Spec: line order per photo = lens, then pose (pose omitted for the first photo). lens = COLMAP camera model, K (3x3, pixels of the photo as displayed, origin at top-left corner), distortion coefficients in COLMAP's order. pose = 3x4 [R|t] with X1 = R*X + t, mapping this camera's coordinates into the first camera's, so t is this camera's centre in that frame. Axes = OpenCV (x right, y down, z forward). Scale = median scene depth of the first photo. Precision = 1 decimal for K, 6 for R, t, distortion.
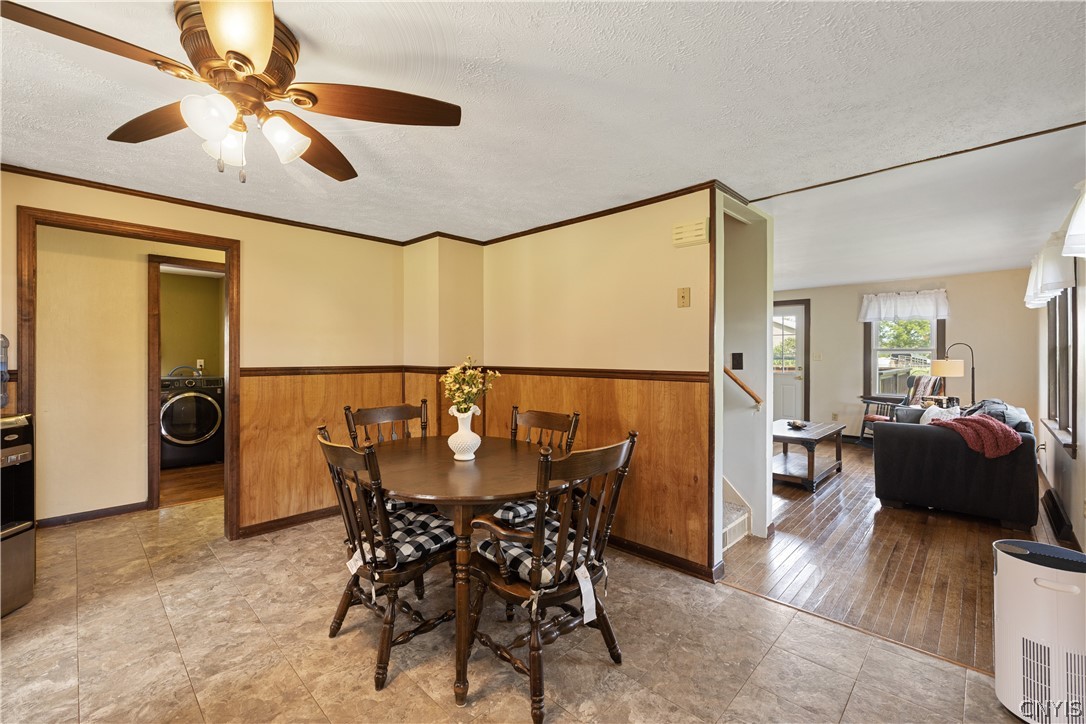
lens RADIAL K [[462.6, 0, 543.0], [0, 462.6, 362.0], [0, 0, 1]] dist [0.000605, 0.000129]
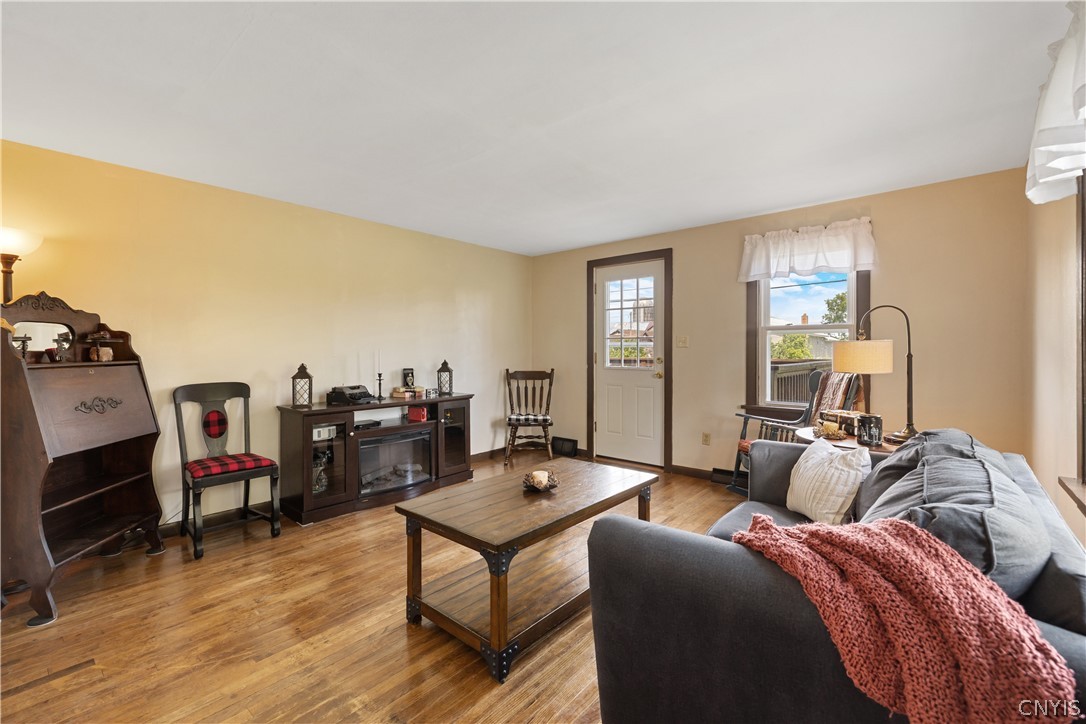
lens RADIAL K [[468.4, 0, 543.9], [0, 468.4, 358.9], [0, 0, 1]] dist [-0.001114, -0.000257]
pose [[0.998621, -0.006228, 0.052128, 0.431957], [0.006070, 0.999976, 0.003193, 0.010340], [-0.052147, -0.002872, 0.998635, 0.440593]]
